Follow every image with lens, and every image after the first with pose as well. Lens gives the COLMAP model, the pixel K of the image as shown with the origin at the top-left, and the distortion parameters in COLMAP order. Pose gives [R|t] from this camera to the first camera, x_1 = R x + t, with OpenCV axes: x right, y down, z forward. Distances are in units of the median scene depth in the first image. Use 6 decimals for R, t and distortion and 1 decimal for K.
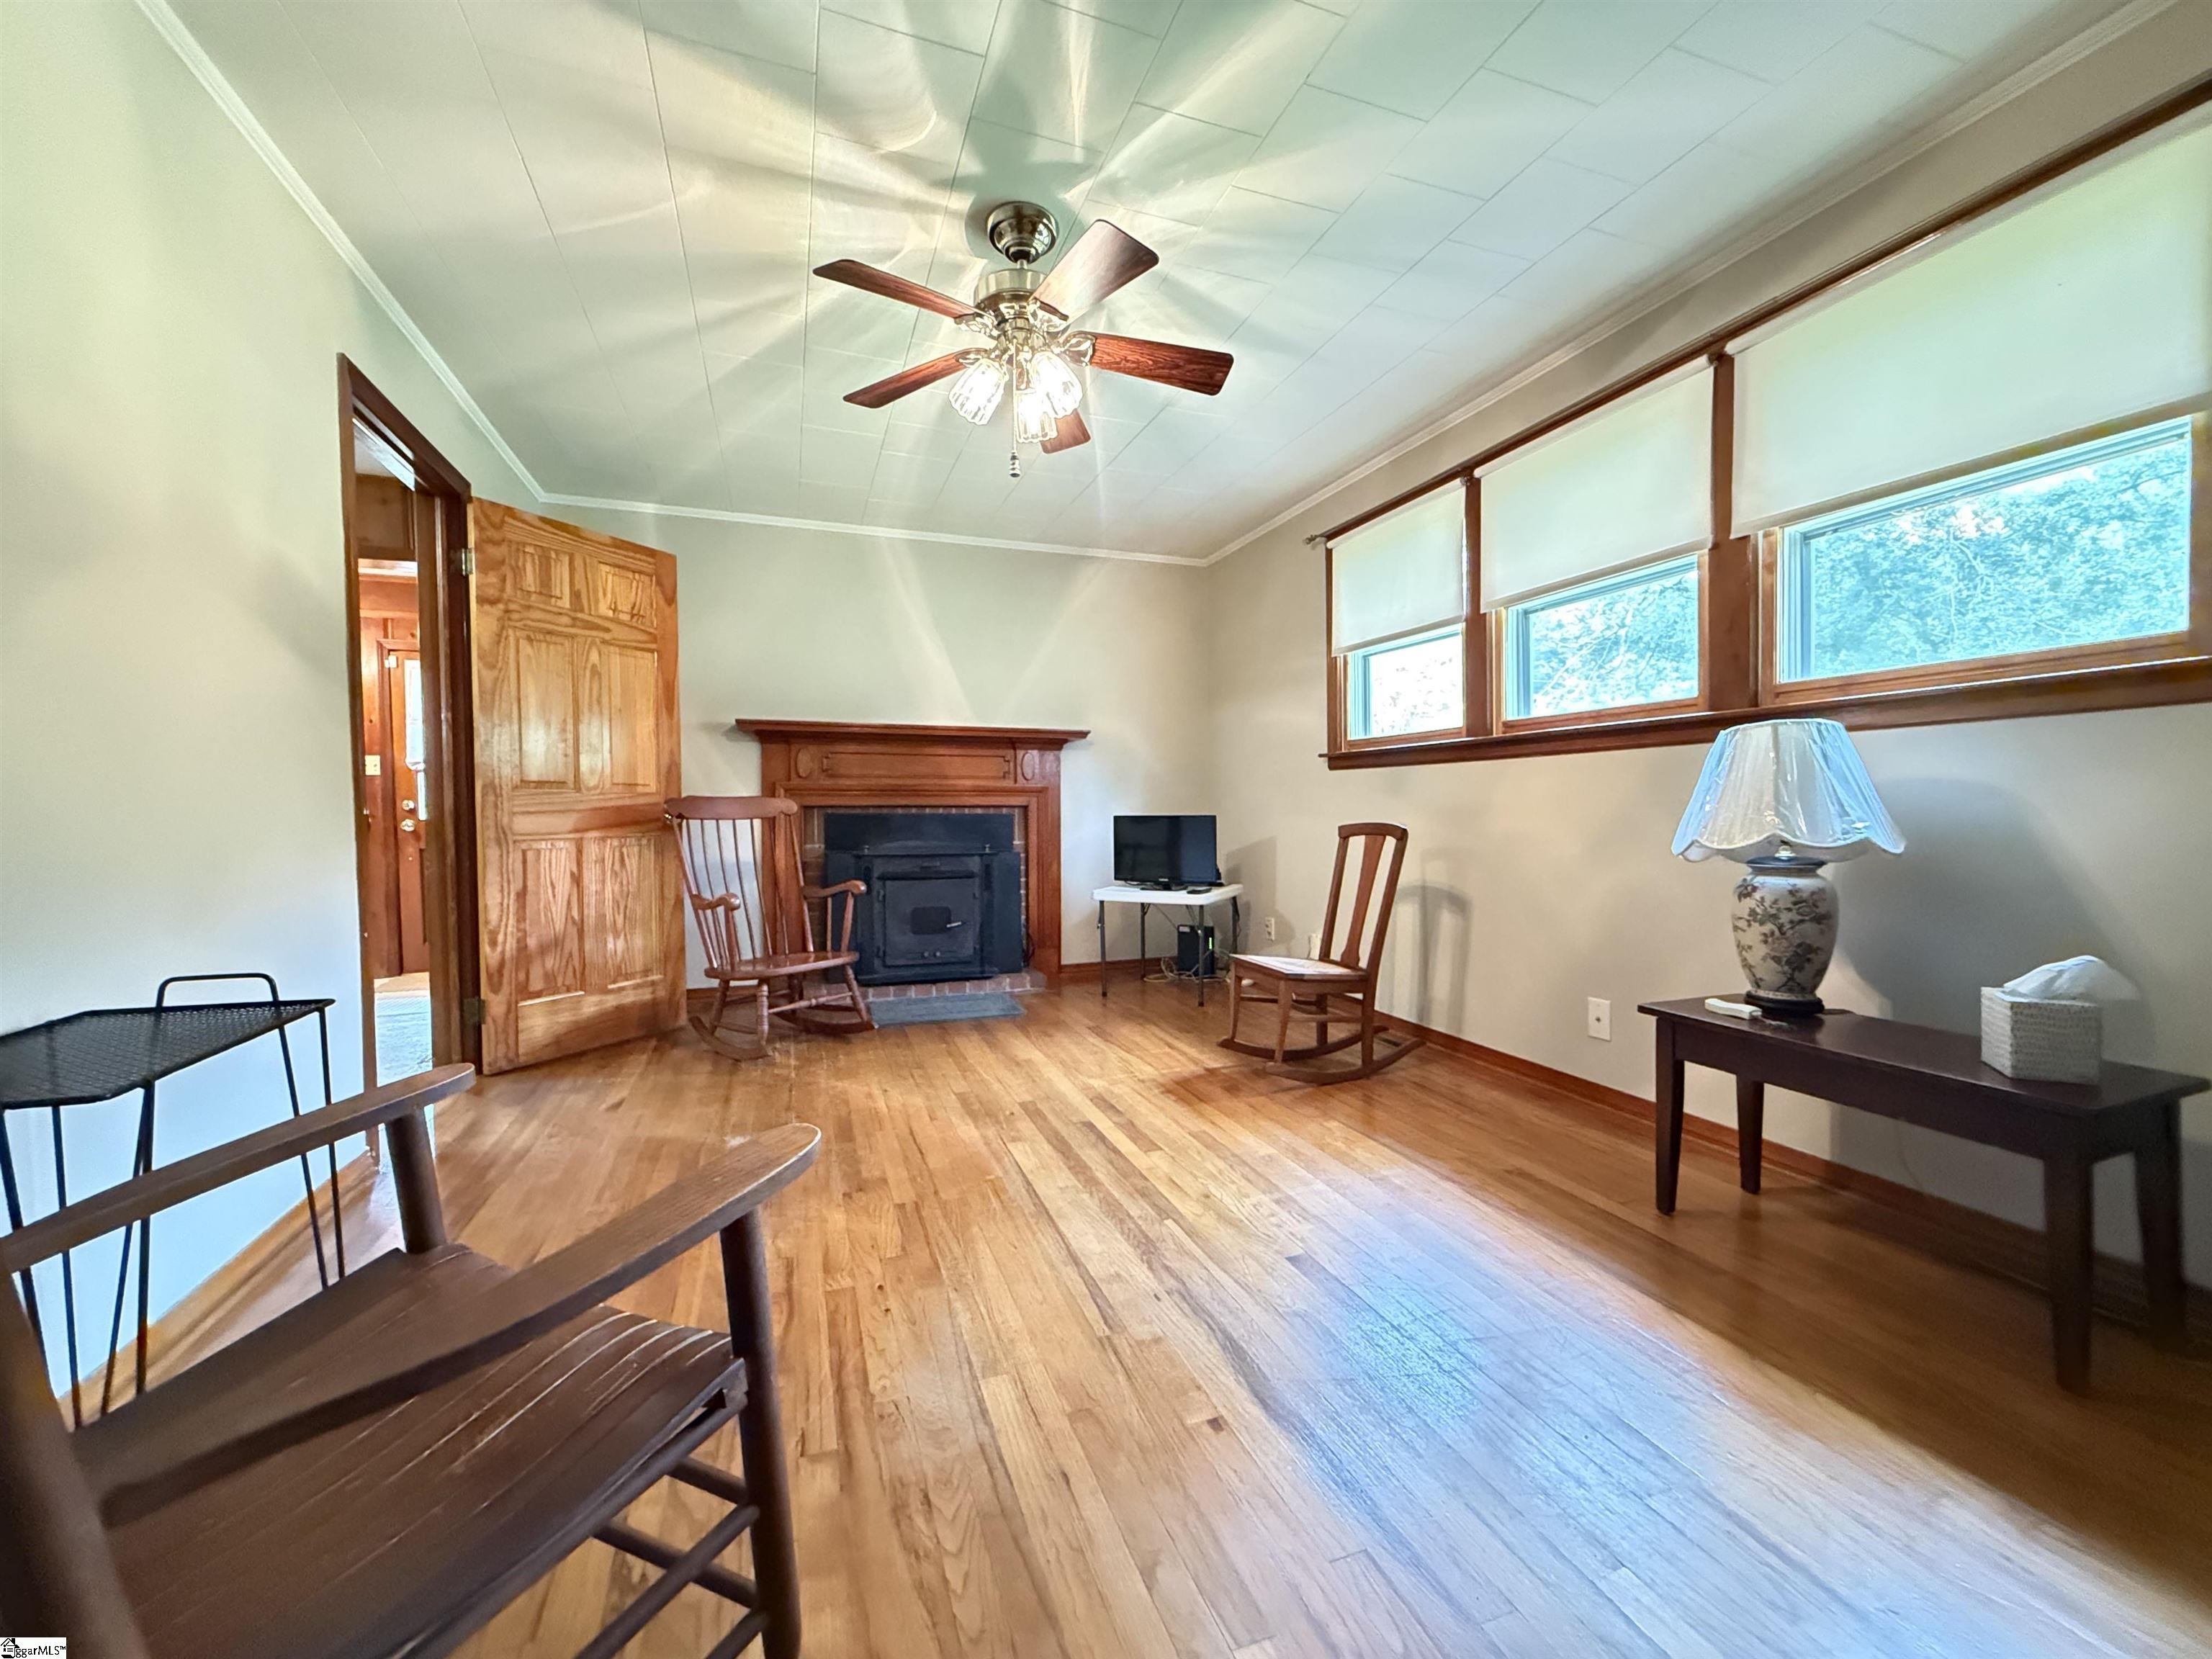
lens RADIAL K [[879.4, 0, 1103.2], [0, 879.4, 826.7], [0, 0, 1]] dist [-0.002584, 0.000346]
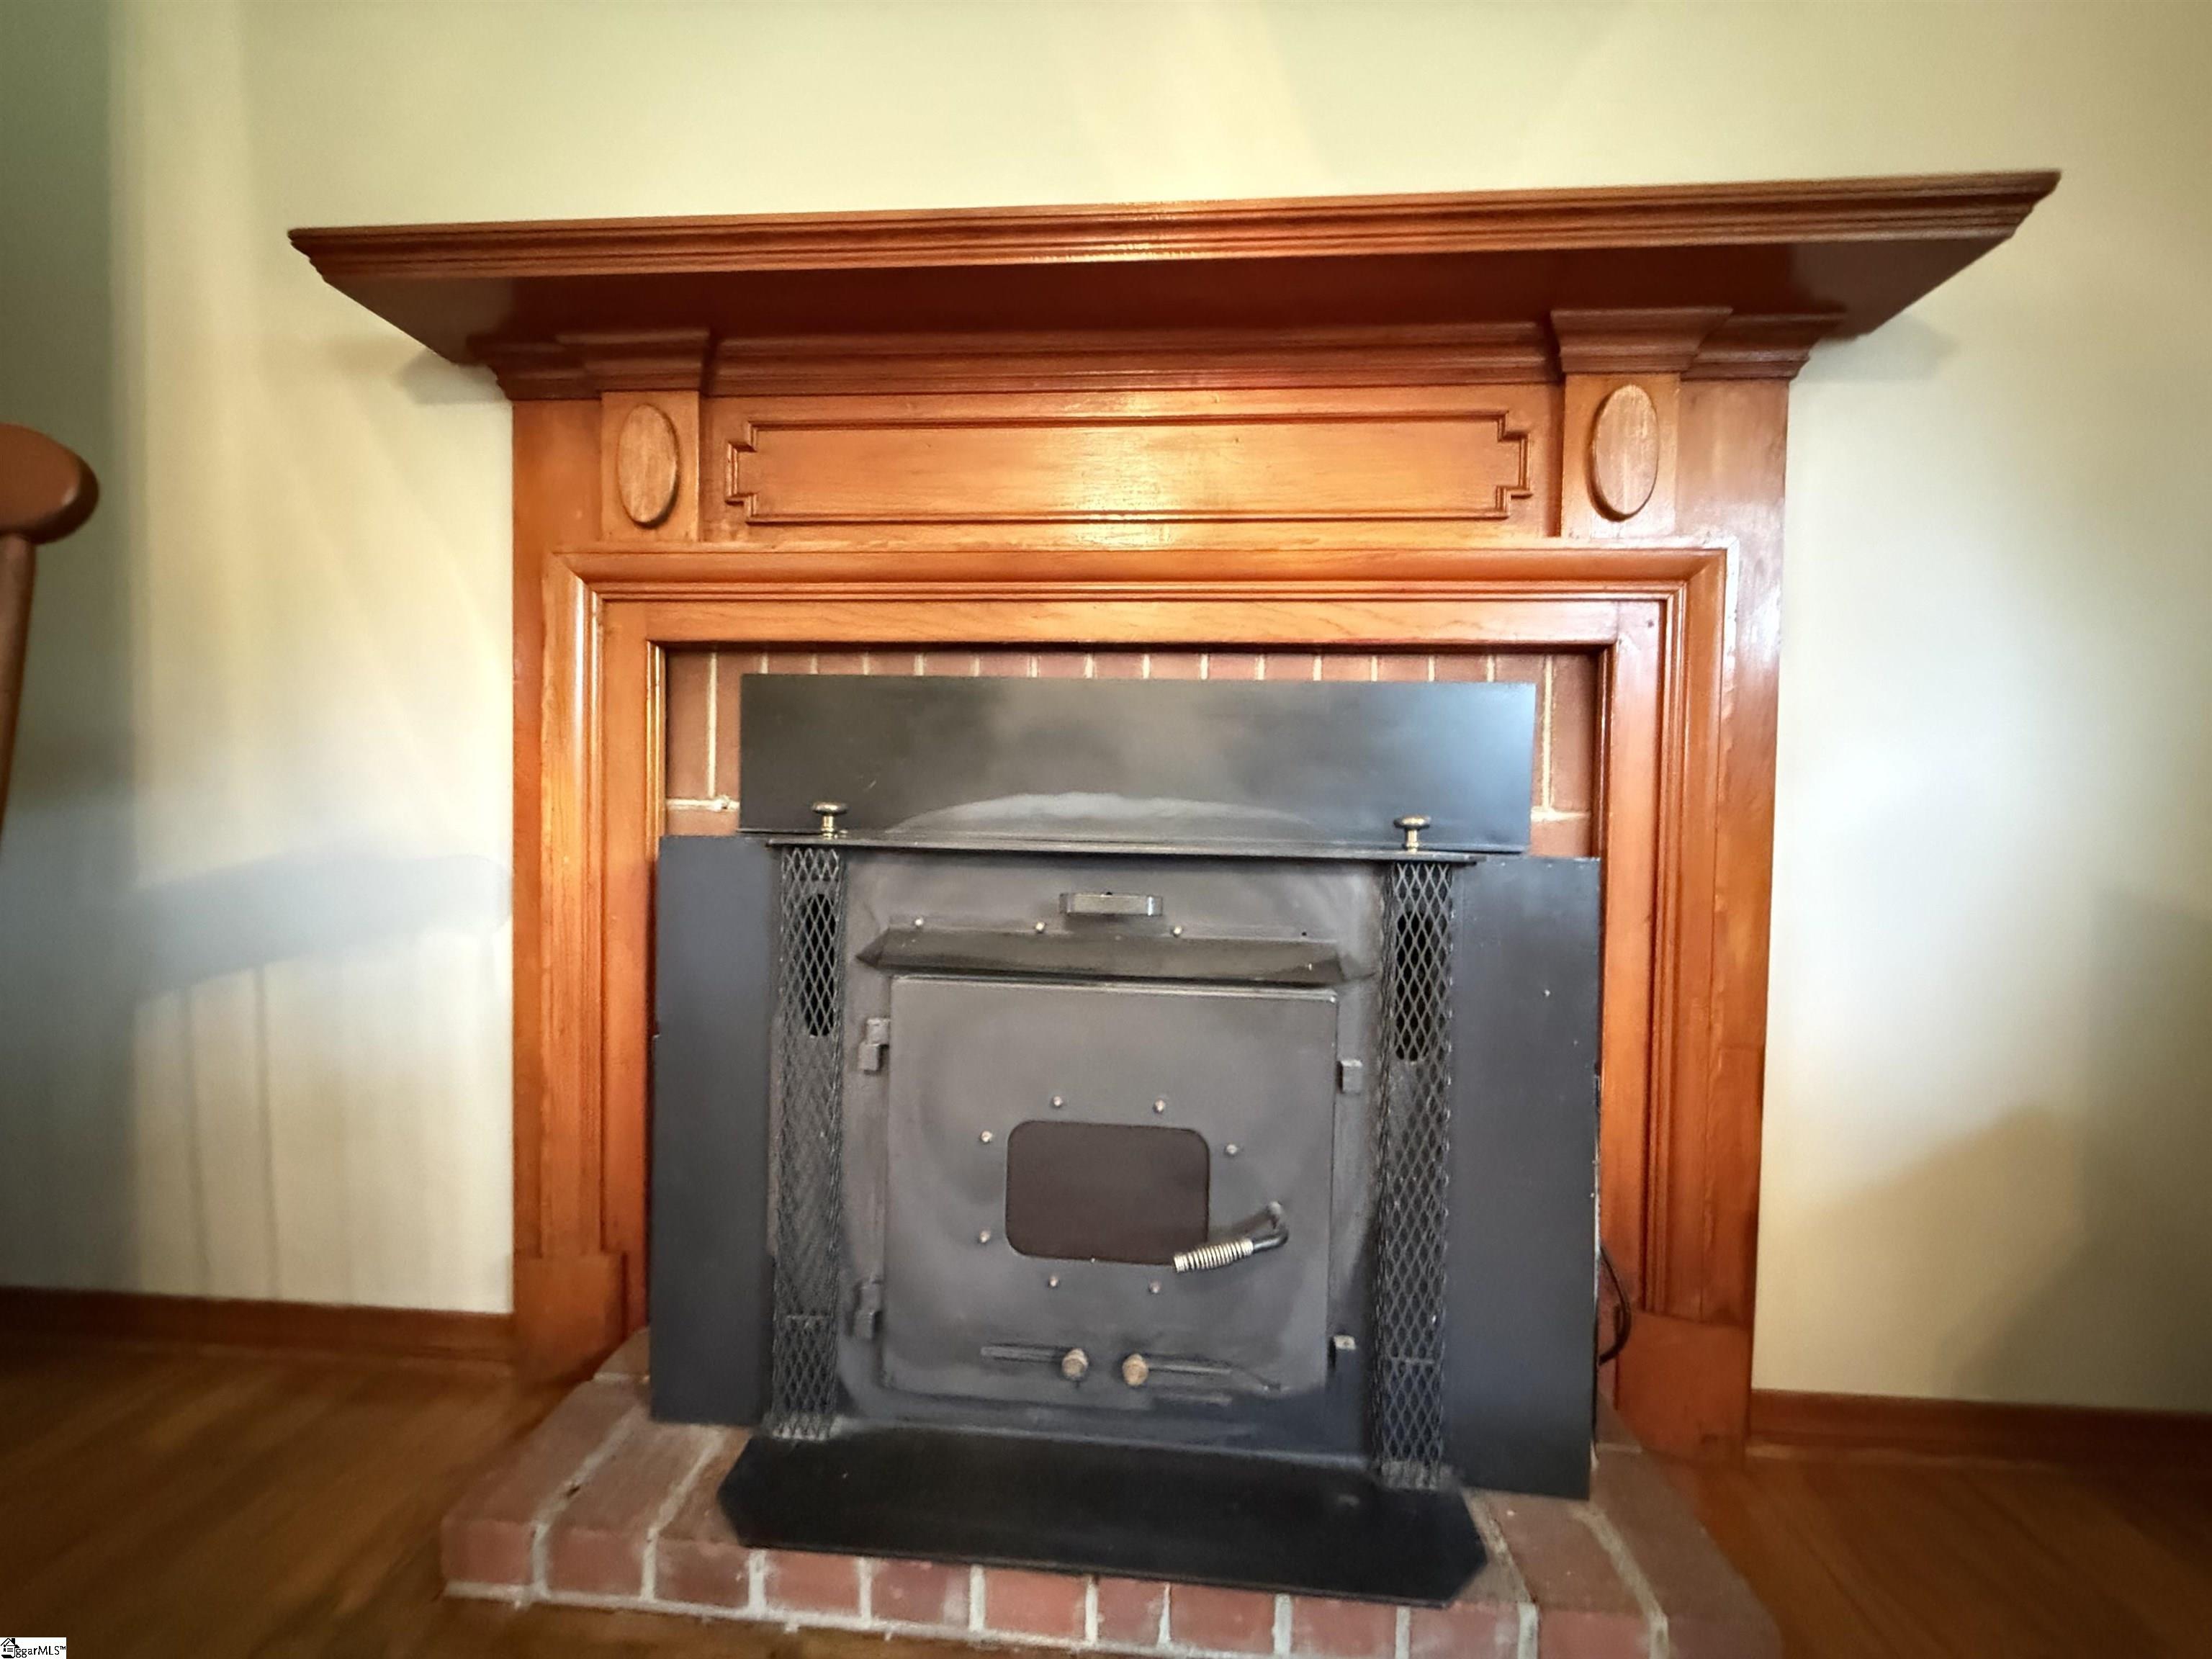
lens RADIAL K [[879.4, 0, 1101.8], [0, 879.4, 829.9], [0, 0, 1]] dist [-0.002584, 0.000346]
pose [[0.910700, 0.024211, -0.412359, -0.116467], [-0.028403, 0.999588, -0.004039, 0.026898], [0.412091, 0.015391, 0.911013, 0.807935]]
